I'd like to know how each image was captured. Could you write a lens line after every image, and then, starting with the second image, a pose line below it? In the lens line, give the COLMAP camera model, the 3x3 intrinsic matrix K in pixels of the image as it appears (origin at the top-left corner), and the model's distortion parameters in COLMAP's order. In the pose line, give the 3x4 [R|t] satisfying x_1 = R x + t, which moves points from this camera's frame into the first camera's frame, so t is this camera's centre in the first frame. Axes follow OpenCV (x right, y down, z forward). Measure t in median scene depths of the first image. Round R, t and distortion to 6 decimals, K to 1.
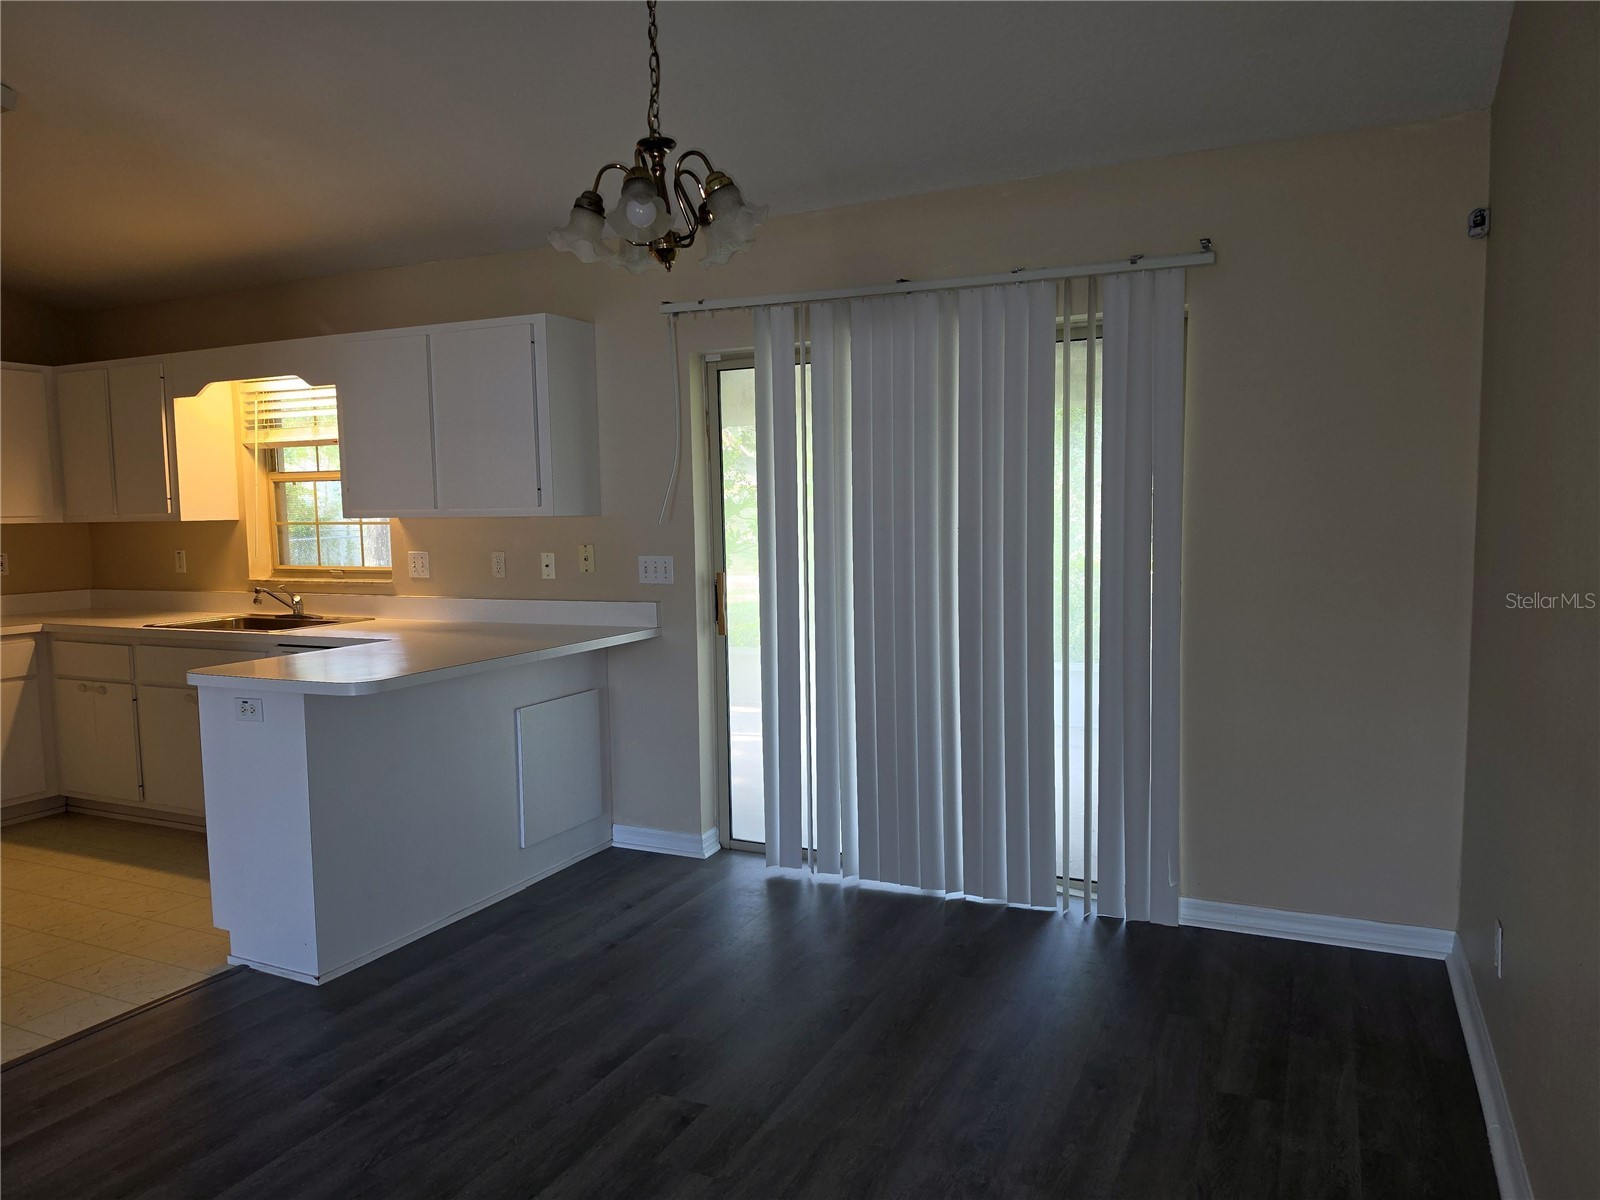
lens RADIAL K [[1124.2, 0, 799.8], [0, 1124.2, 610.3], [0, 0, 1]] dist [0.003104, -0.001653]
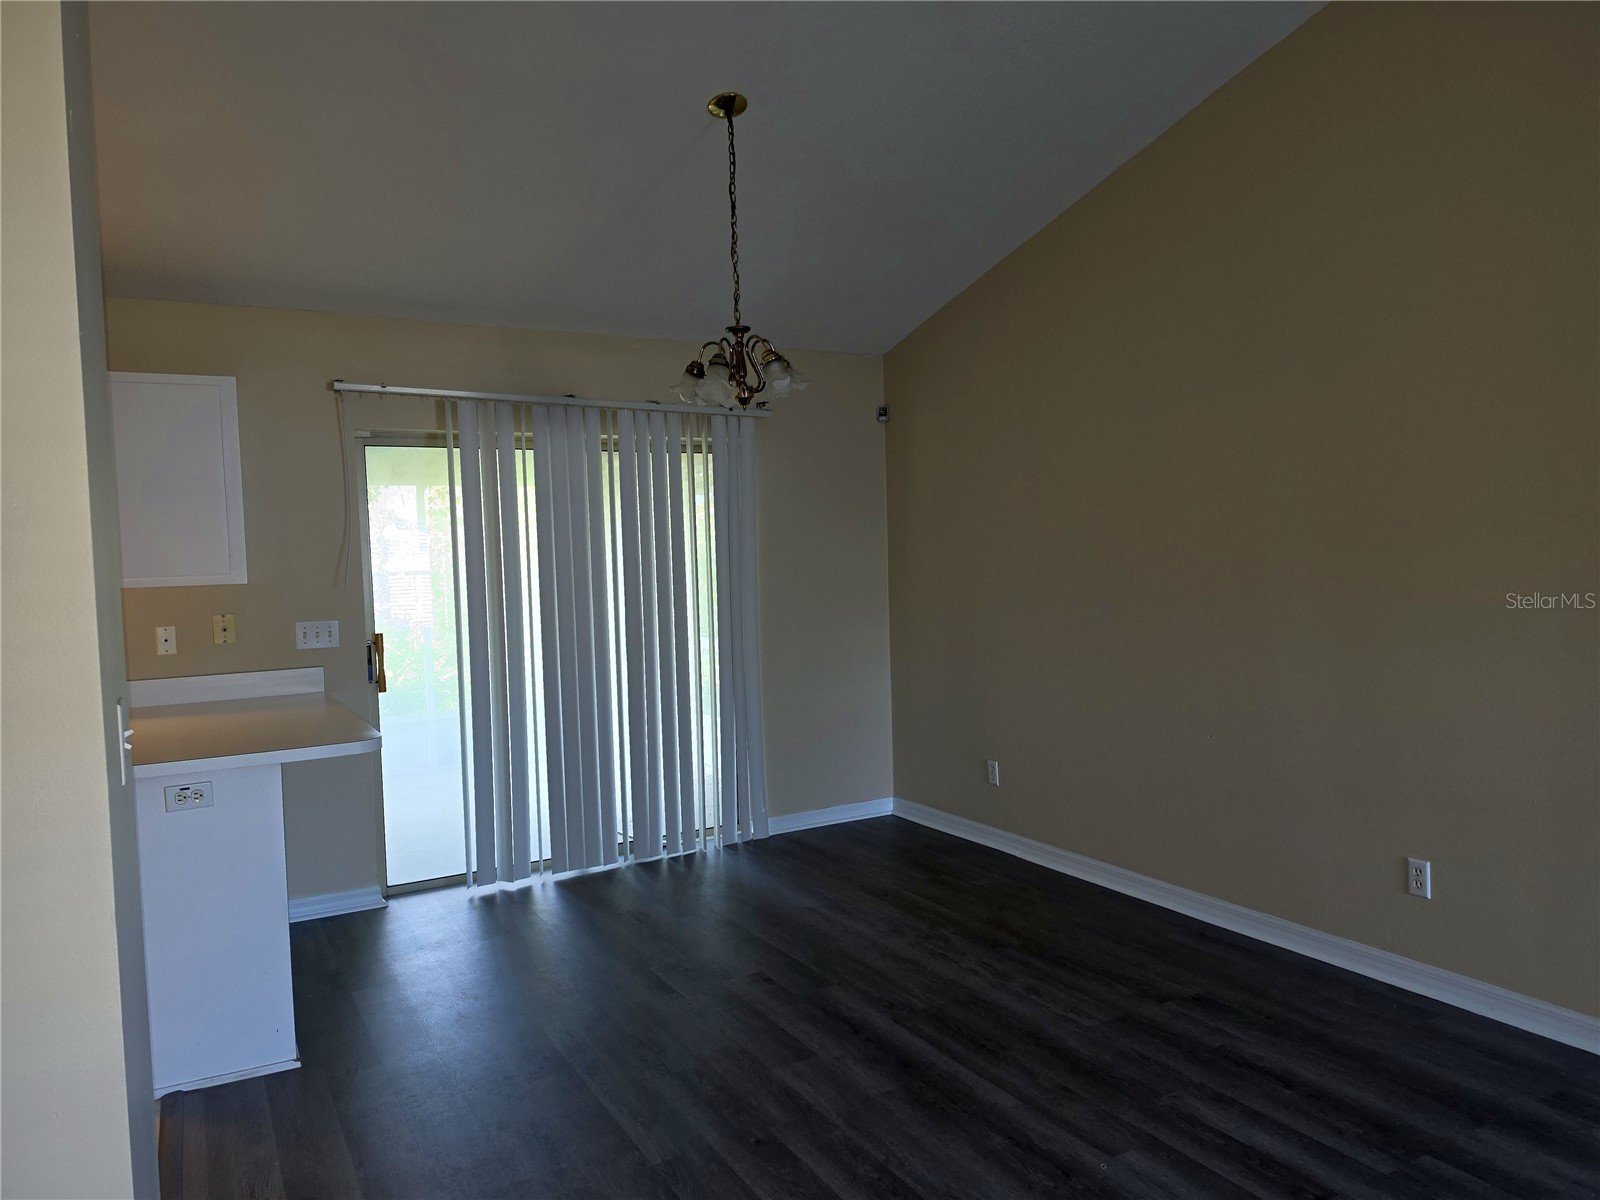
lens RADIAL K [[1106.9, 0, 801.5], [0, 1106.9, 594.3], [0, 0, 1]] dist [0.116200, -0.174533]
pose [[0.573858, -0.029370, 0.818428, -0.627143], [0.098670, 0.994556, -0.033494, 0.004725], [-0.812989, 0.099975, 0.573632, 0.040886]]
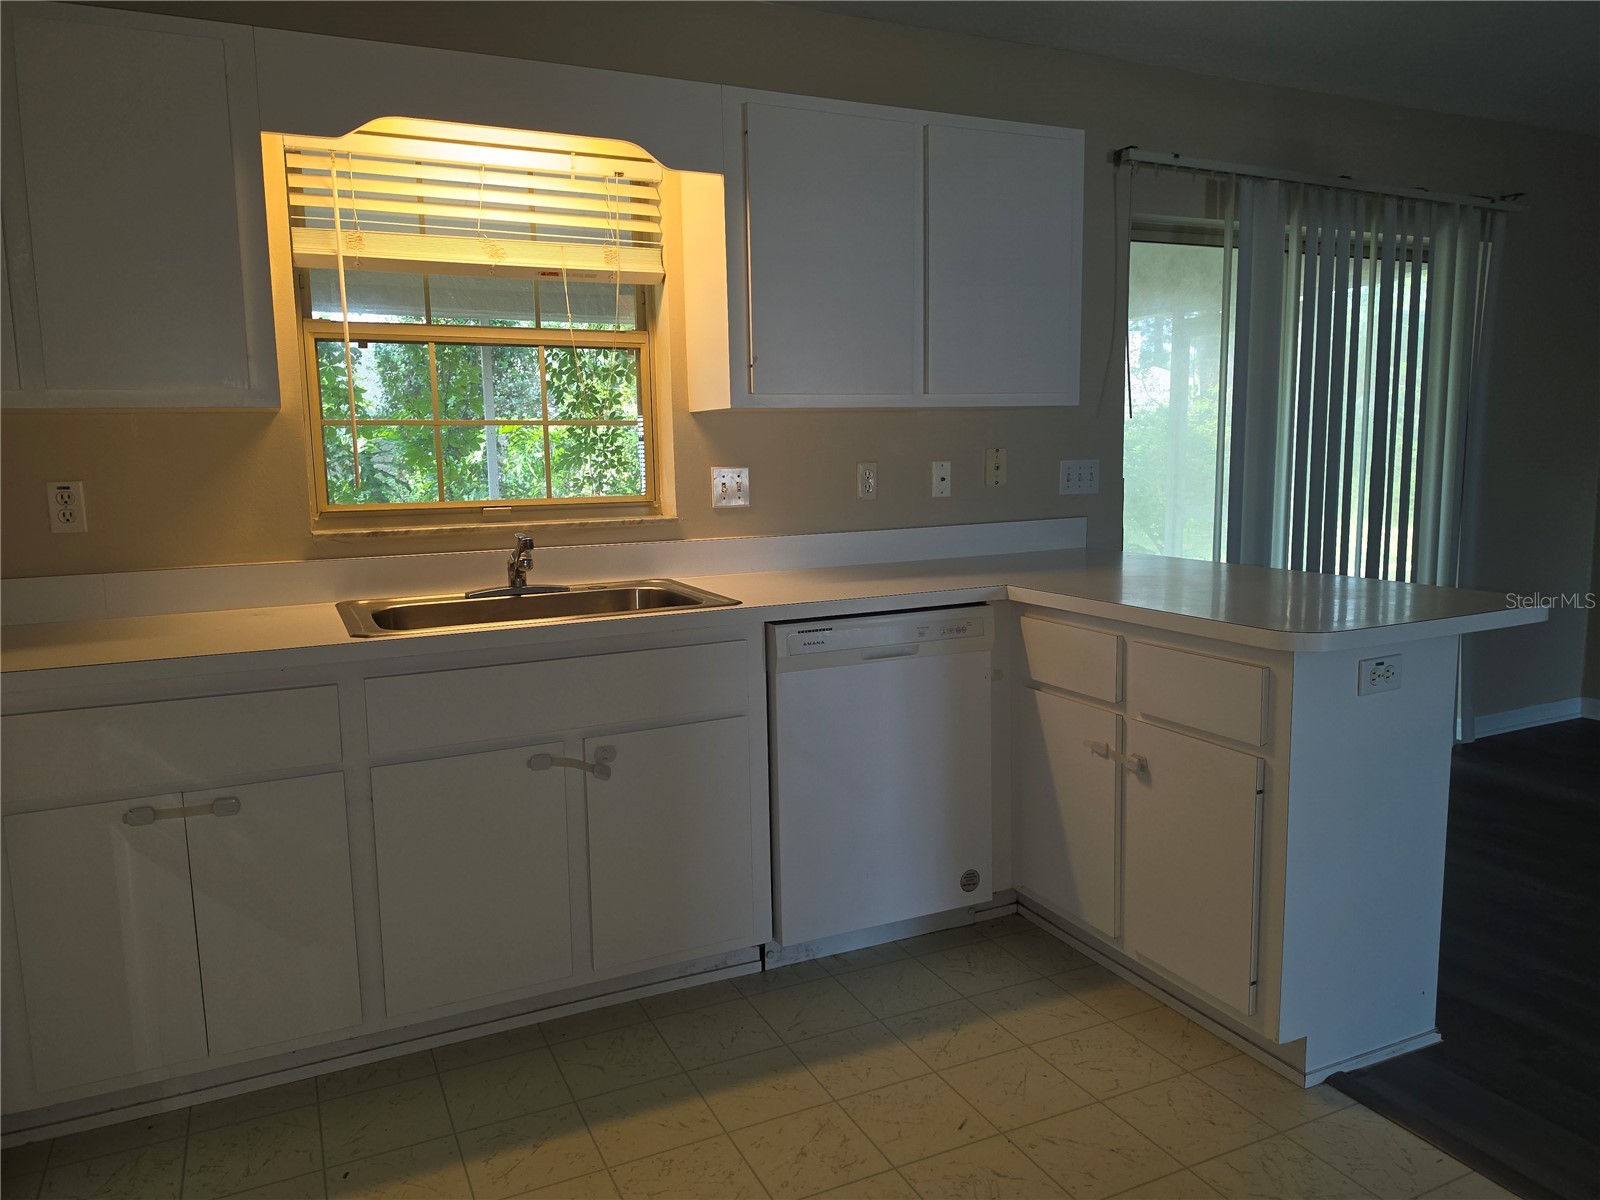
lens RADIAL K [[1111.8, 0, 797.6], [0, 1111.8, 588.0], [0, 0, 1]] dist [0.112514, -0.180414]
pose [[0.633471, -0.095315, 0.767874, -0.790466], [0.080633, 0.995113, 0.057002, -0.016295], [-0.769554, 0.025807, 0.638060, 0.558203]]
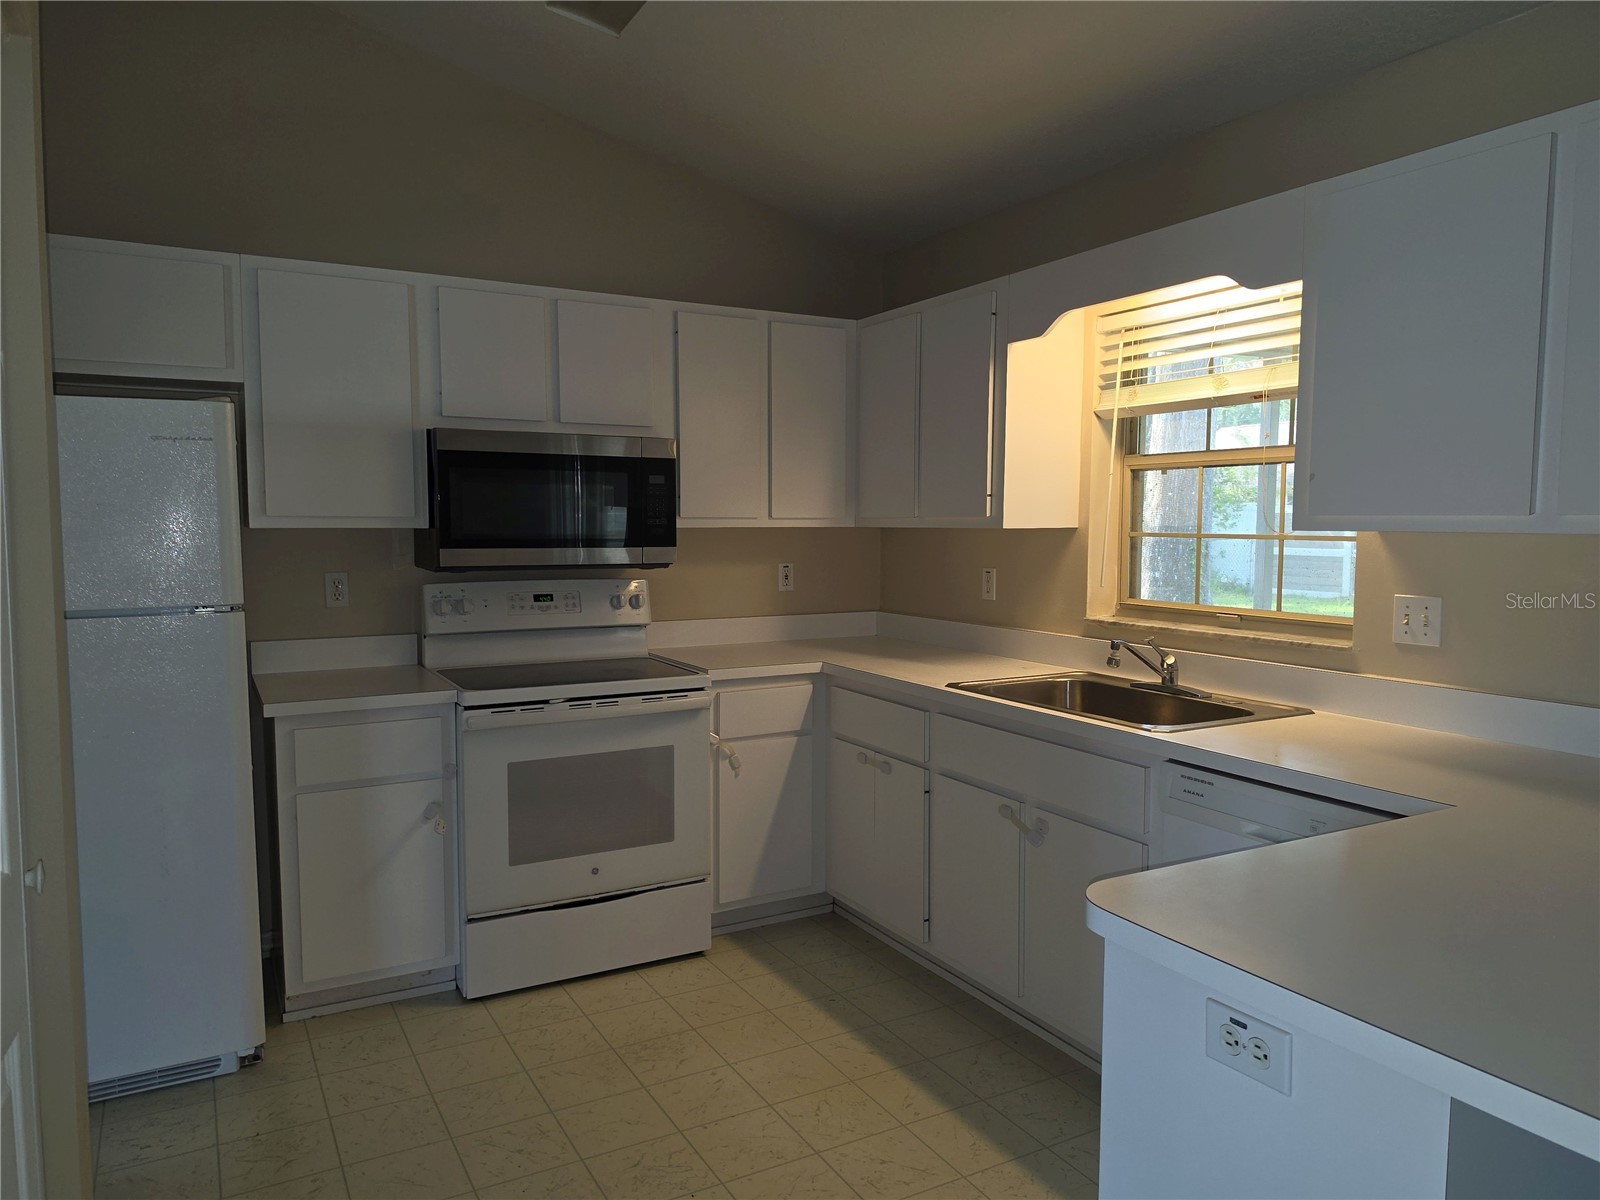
lens RADIAL K [[1121.5, 0, 800.0], [0, 1121.5, 600.0], [0, 0, 1]] dist [0.089031, -0.078692]
pose [[0.812764, 0.059626, -0.579534, -0.261651], [-0.066585, 0.997738, 0.009272, -0.035522], [0.578775, 0.031053, 0.814896, 0.391673]]
